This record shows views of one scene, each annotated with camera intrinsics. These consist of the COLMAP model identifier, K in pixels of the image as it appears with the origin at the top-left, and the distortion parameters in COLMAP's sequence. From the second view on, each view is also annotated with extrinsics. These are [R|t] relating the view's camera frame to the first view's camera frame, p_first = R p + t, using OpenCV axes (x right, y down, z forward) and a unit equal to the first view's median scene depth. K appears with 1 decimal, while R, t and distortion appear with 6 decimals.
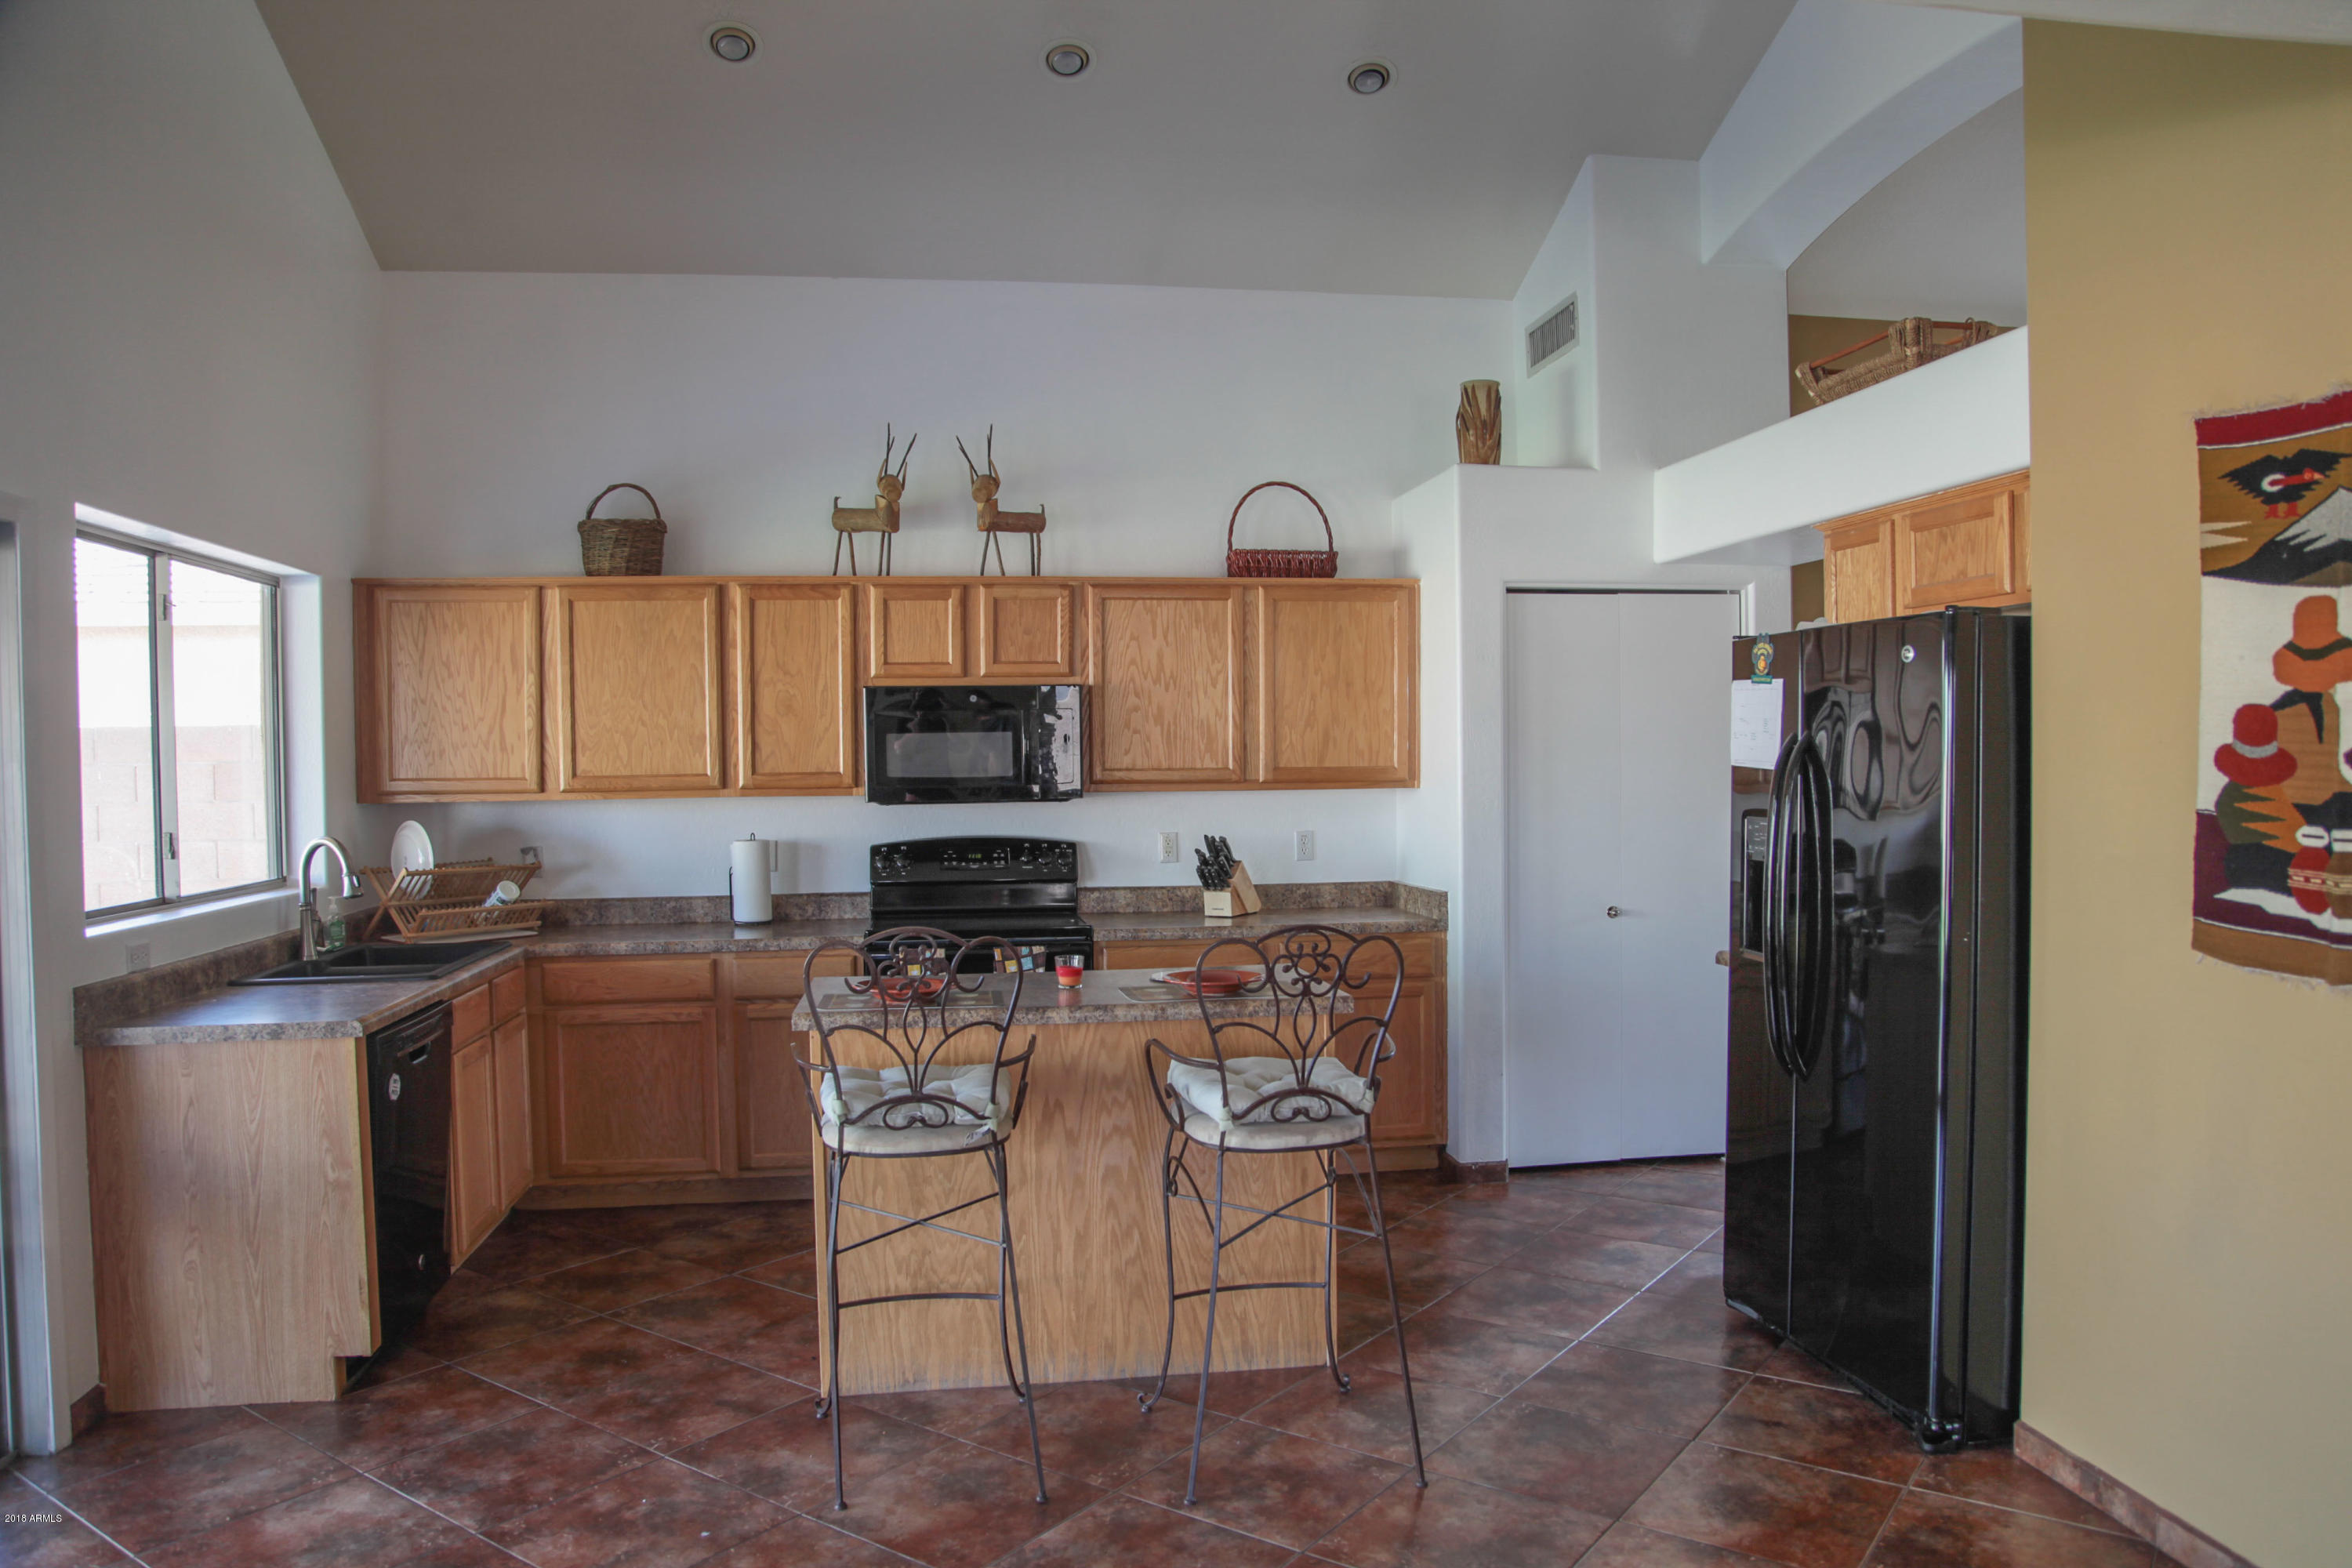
lens RADIAL K [[1627.2, 0, 1162.6], [0, 1627.2, 783.6], [0, 0, 1]] dist [-0.113190, 0.068925]
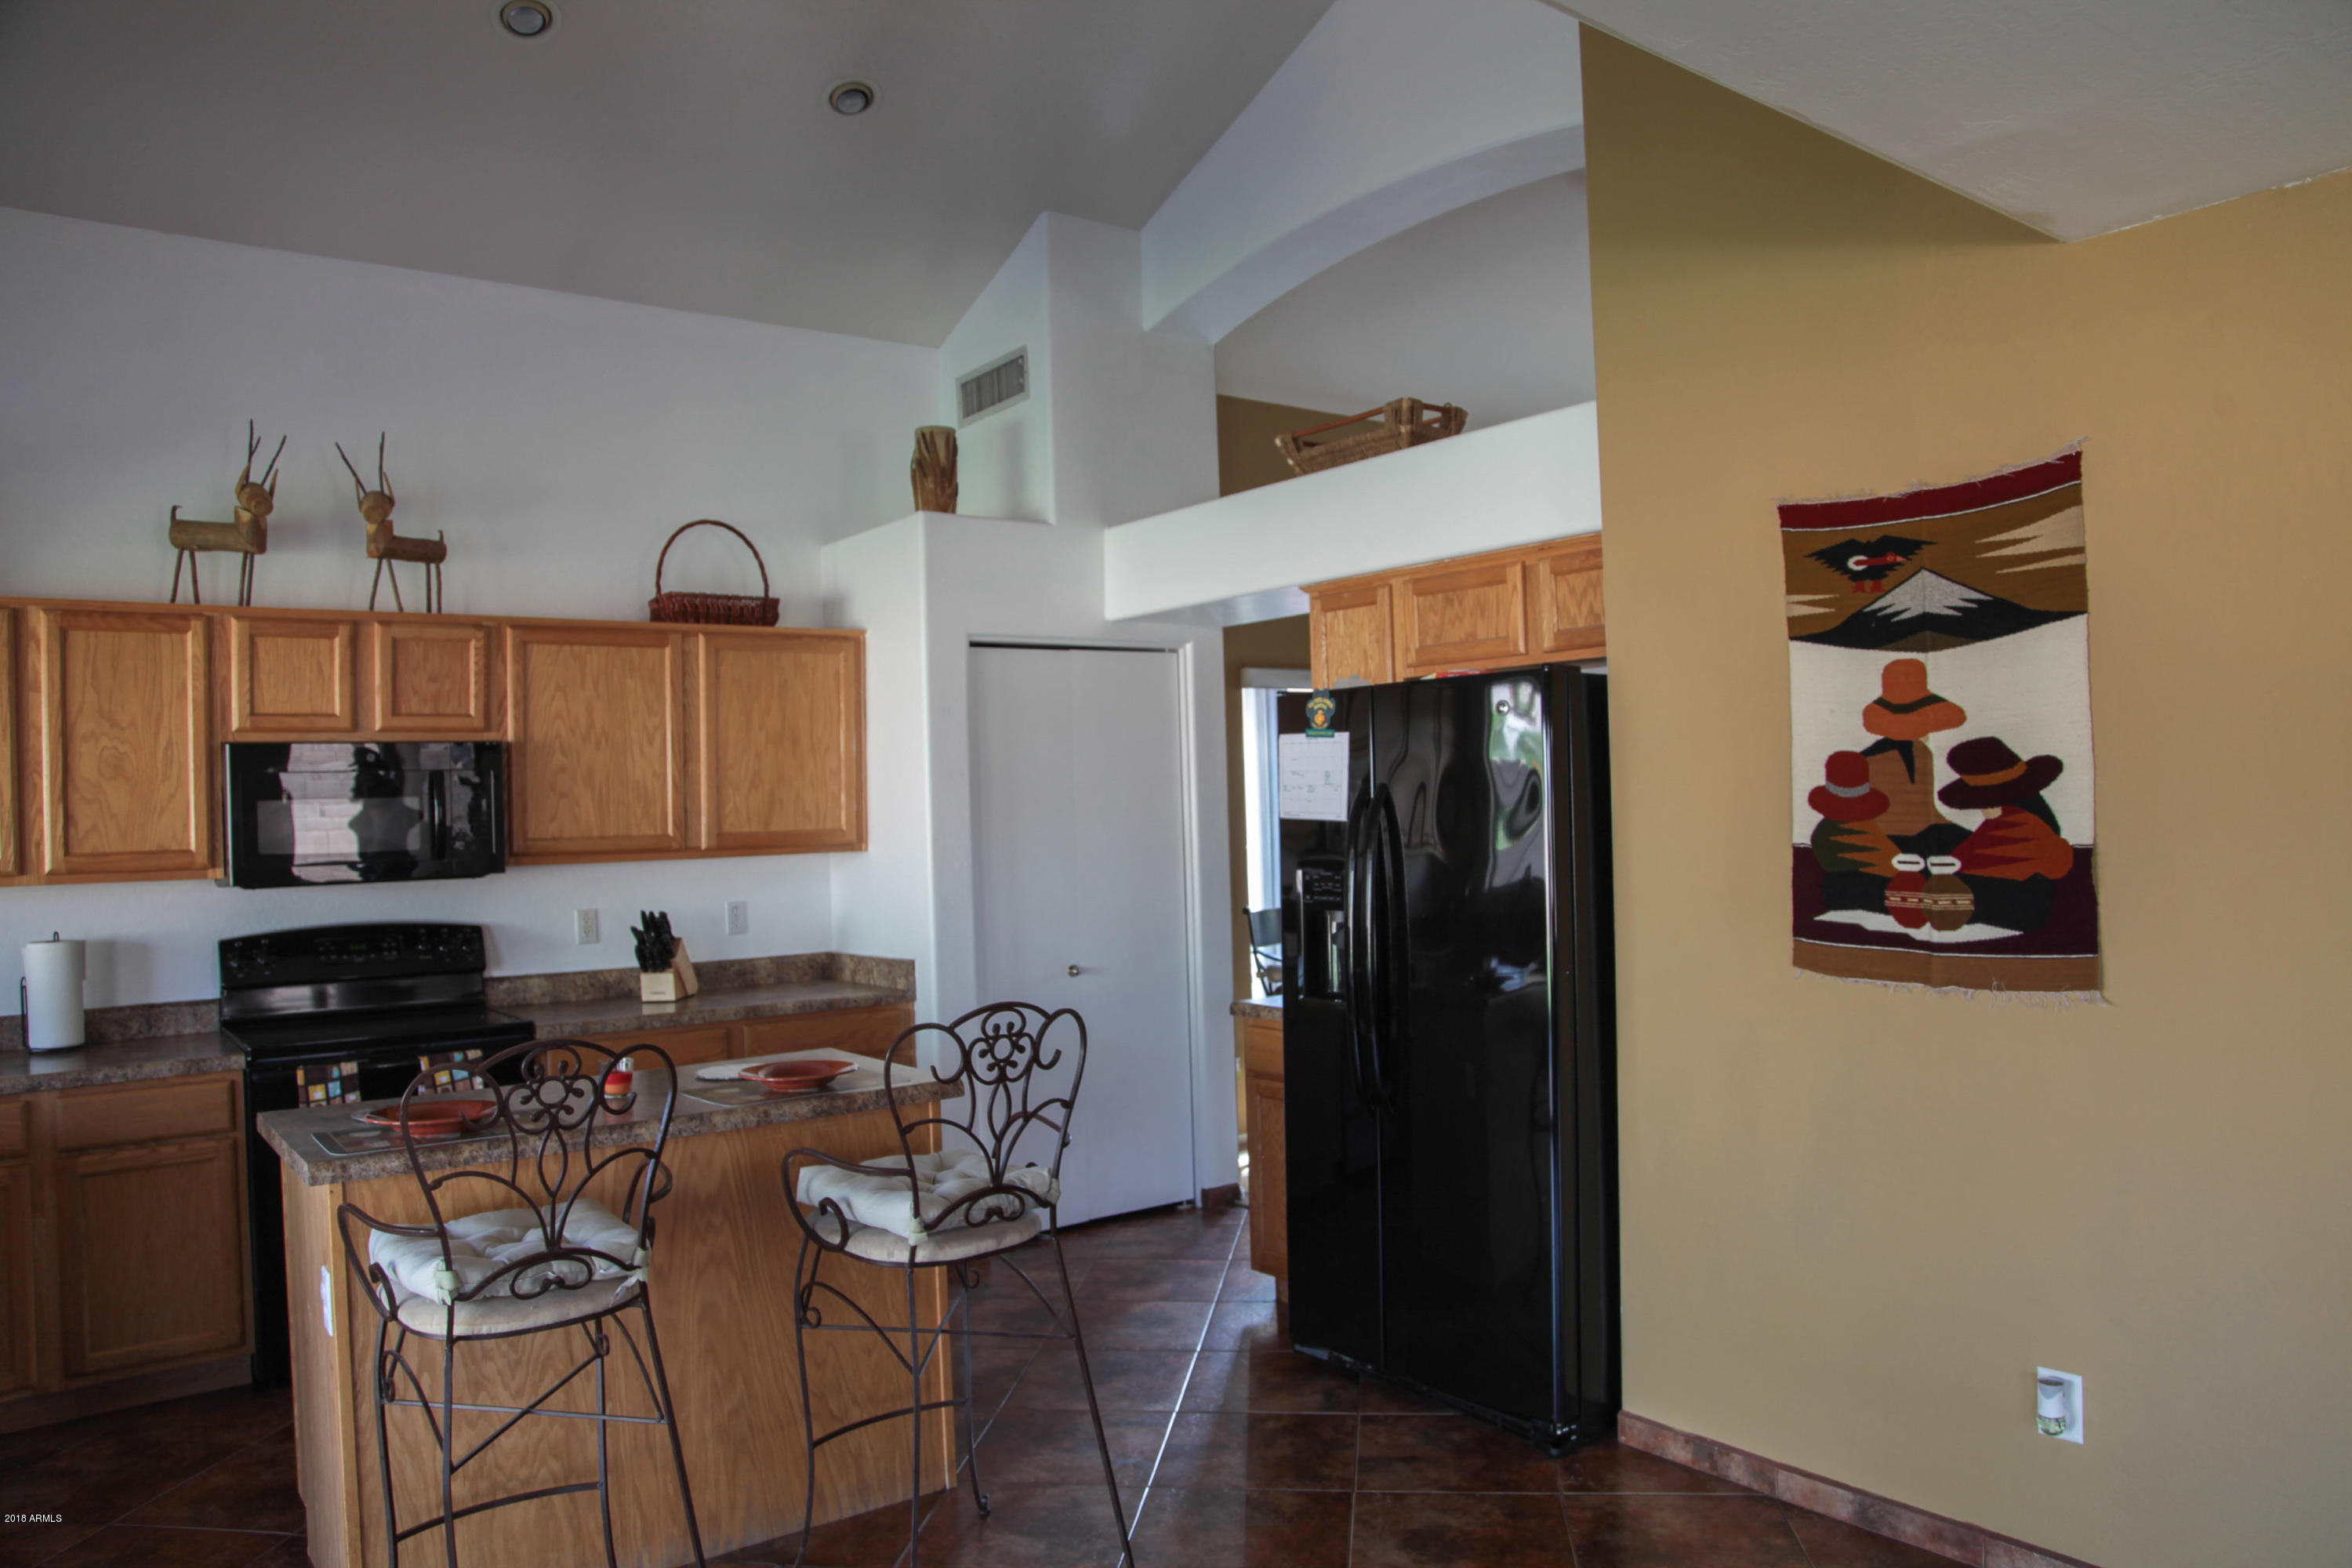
lens RADIAL K [[1627.2, 0, 1162.6], [0, 1627.2, 783.6], [0, 0, 1]] dist [-0.113190, 0.068925]
pose [[0.879066, -0.009342, 0.476609, -0.166150], [0.028191, 0.999077, -0.032413, -0.001378], [-0.475866, 0.041929, 0.878518, 0.105204]]
